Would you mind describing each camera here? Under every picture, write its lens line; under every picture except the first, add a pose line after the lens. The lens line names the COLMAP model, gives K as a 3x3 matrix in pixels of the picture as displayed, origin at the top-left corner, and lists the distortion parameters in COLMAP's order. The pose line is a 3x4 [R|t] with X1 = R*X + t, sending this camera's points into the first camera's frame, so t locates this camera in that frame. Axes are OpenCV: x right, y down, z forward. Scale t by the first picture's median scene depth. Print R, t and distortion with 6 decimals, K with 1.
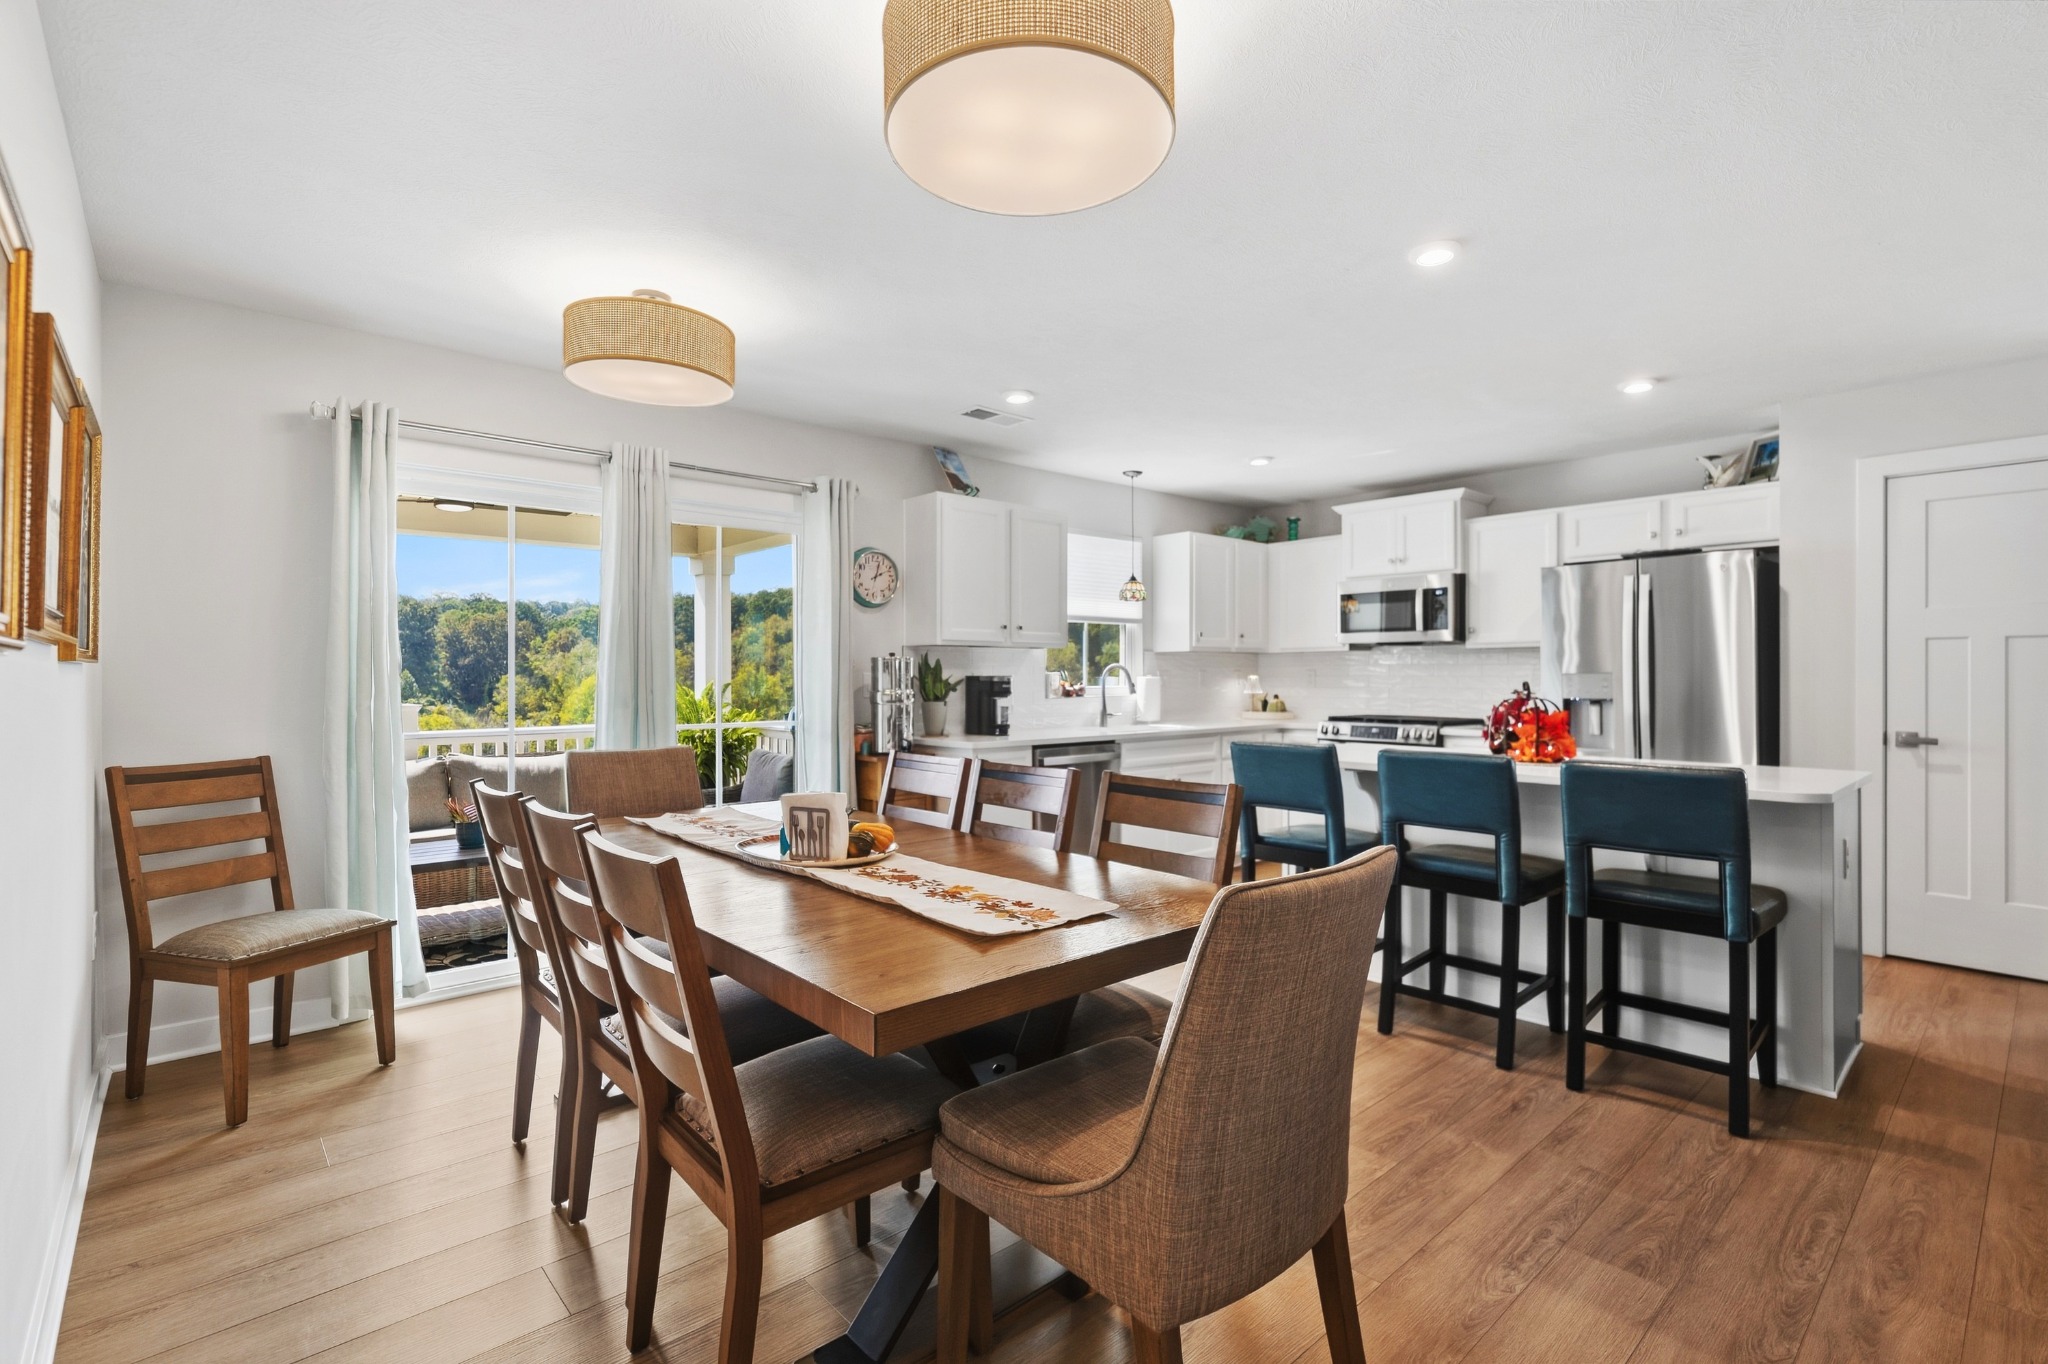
lens RADIAL K [[944.6, 0, 1035.5], [0, 944.6, 674.1], [0, 0, 1]] dist [0.004877, -0.000055]
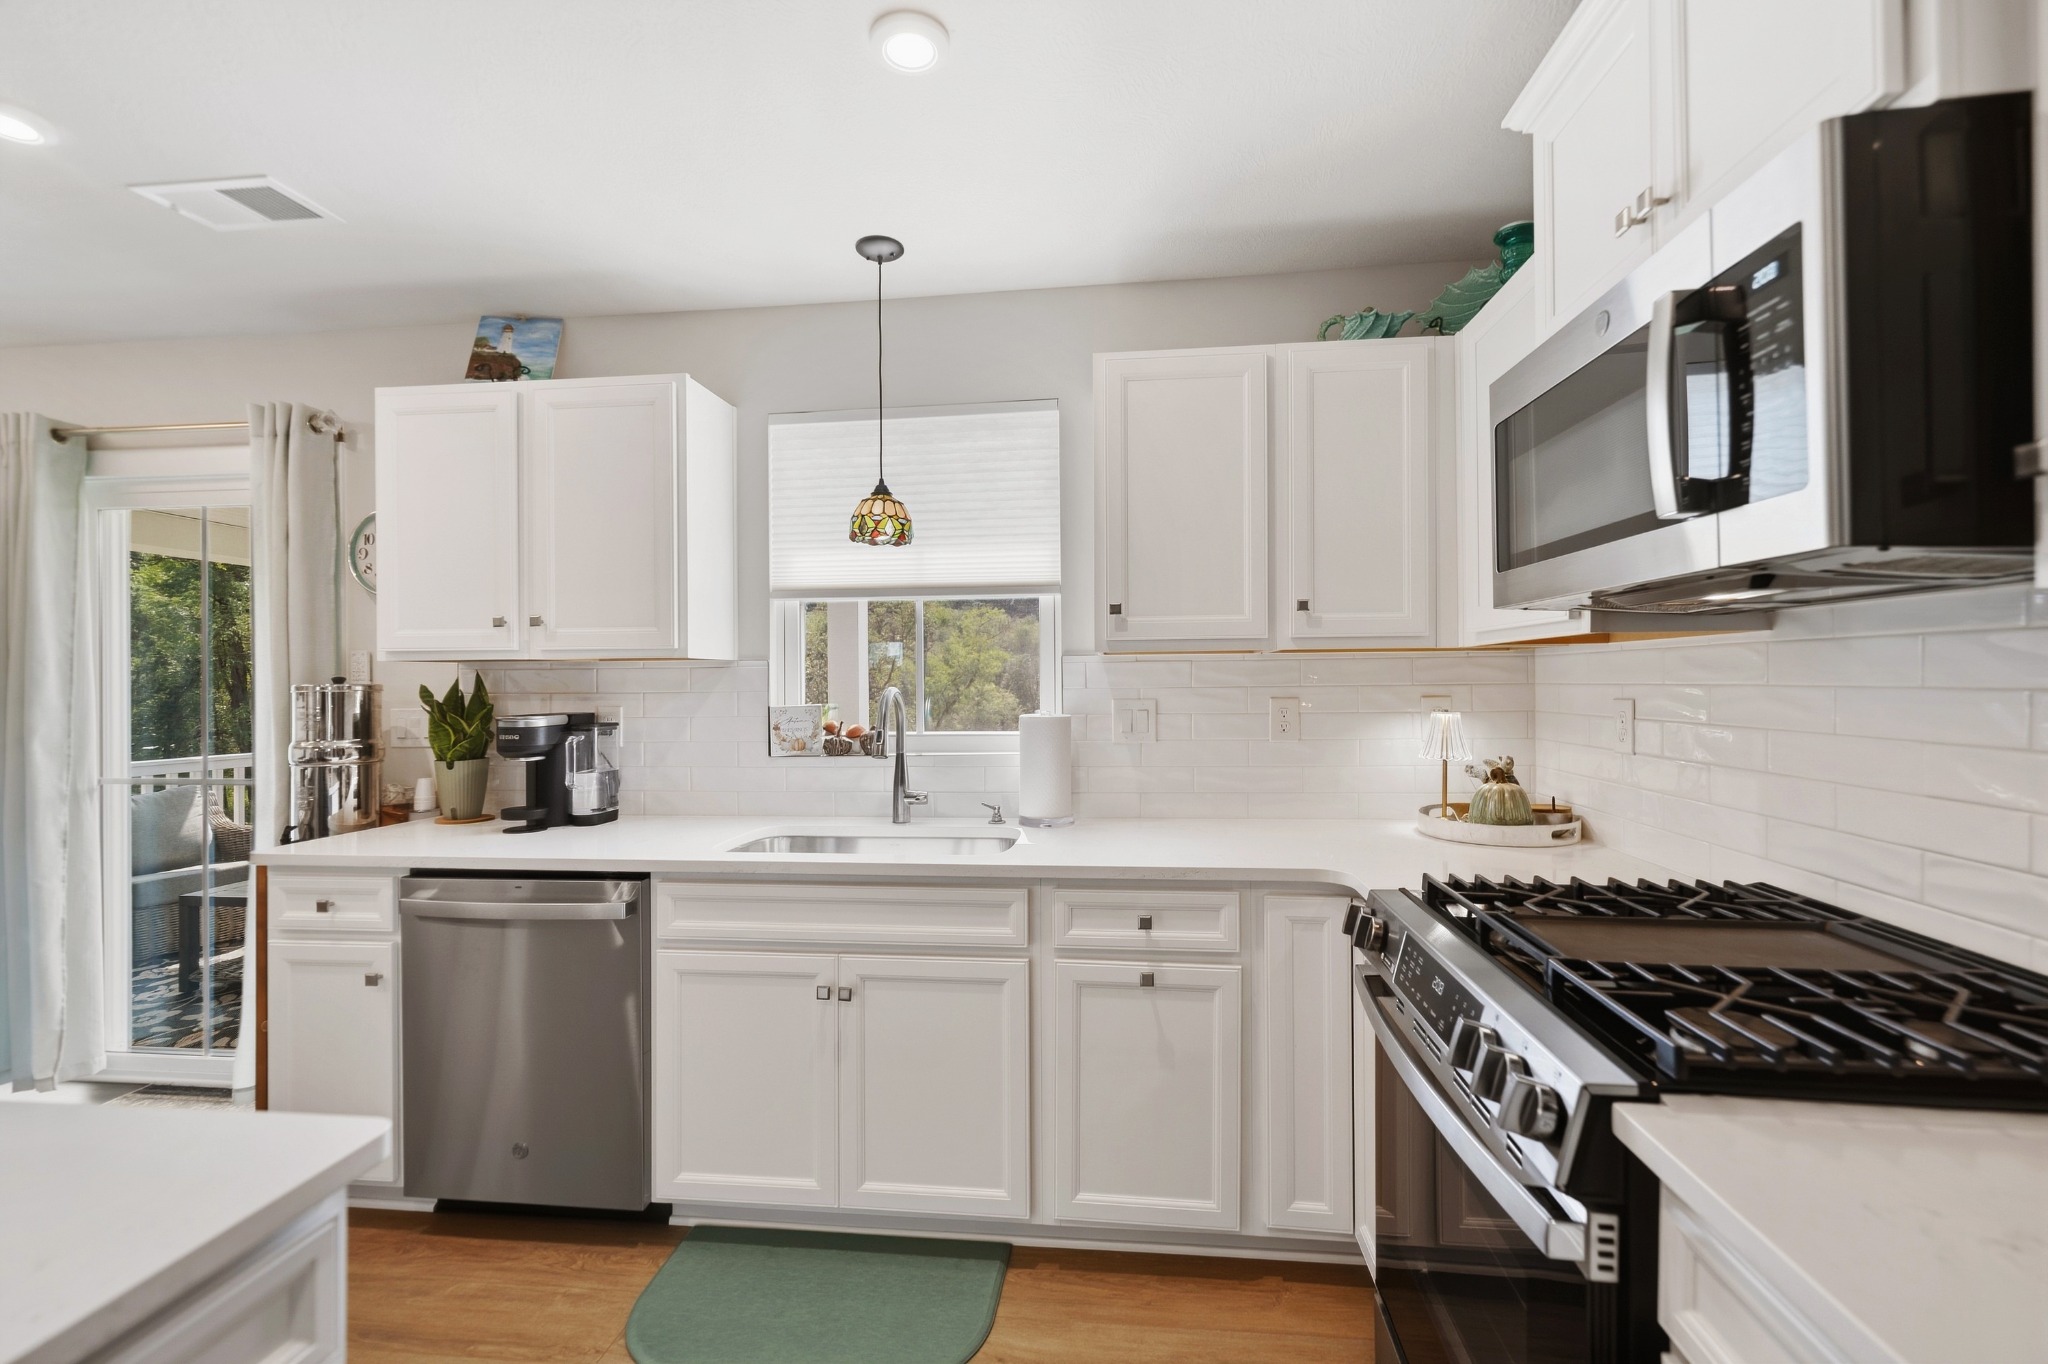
lens RADIAL K [[878.8, 0, 1034.8], [0, 878.8, 678.0], [0, 0, 1]] dist [-0.000530, -0.000204]
pose [[0.660181, -0.006656, -0.751077, 0.510969], [0.008465, 0.999963, -0.001420, -0.015948], [0.751059, -0.005420, 0.660213, 0.887561]]
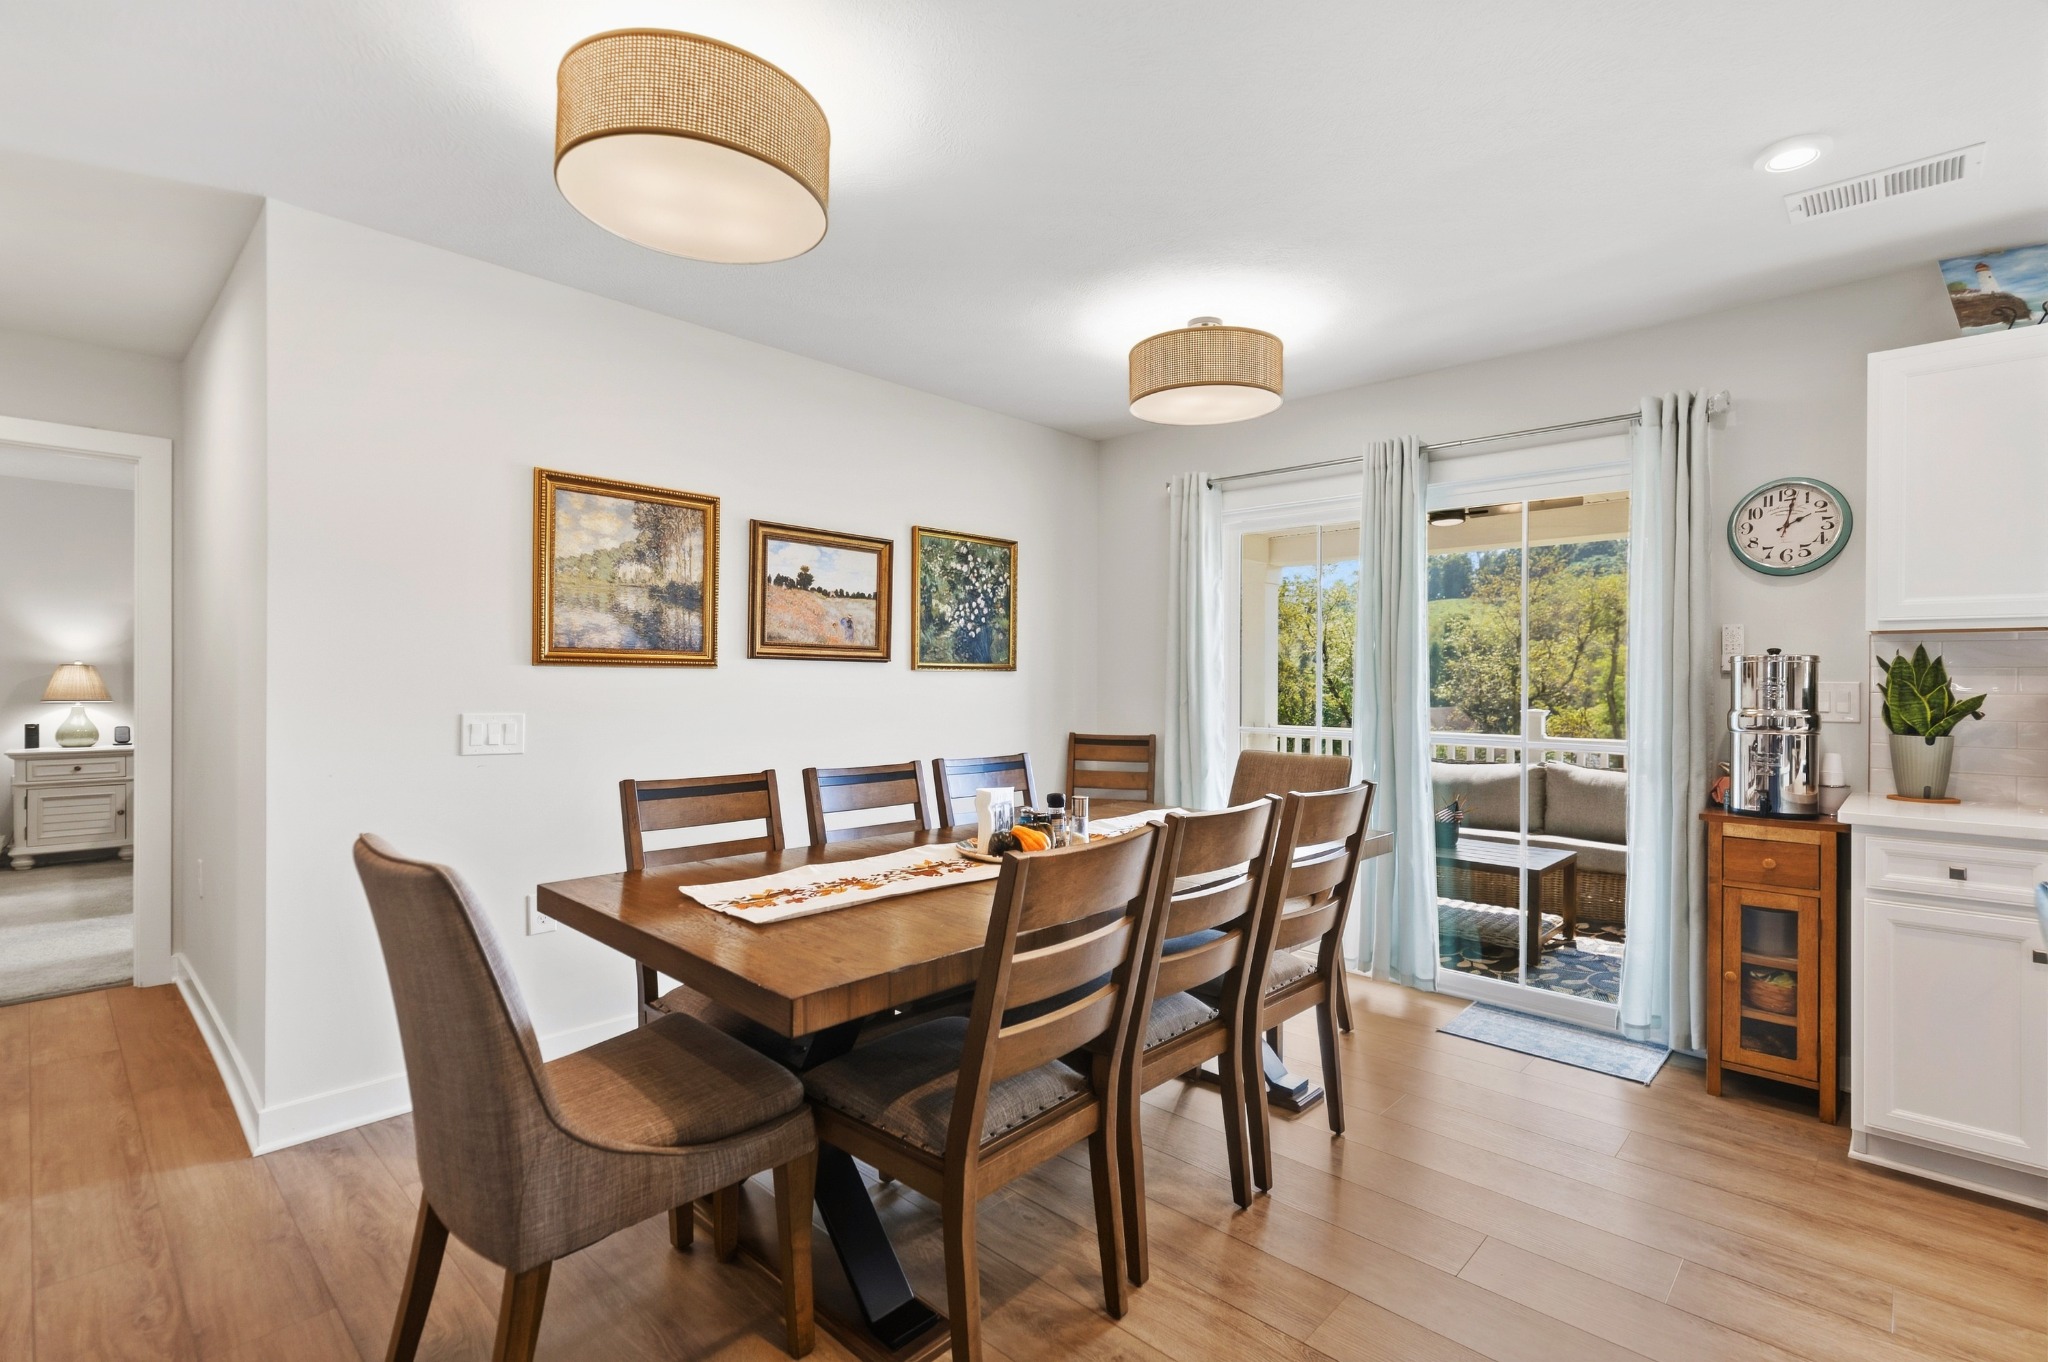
lens RADIAL K [[936.5, 0, 1024.0], [0, 936.5, 681.0], [0, 0, 1]] dist [0.000607, 0.000135]
pose [[0.074440, 0.004949, -0.997213, 0.381775], [-0.007039, 0.999965, 0.004437, -0.000626], [0.997201, 0.006689, 0.074473, 0.436487]]
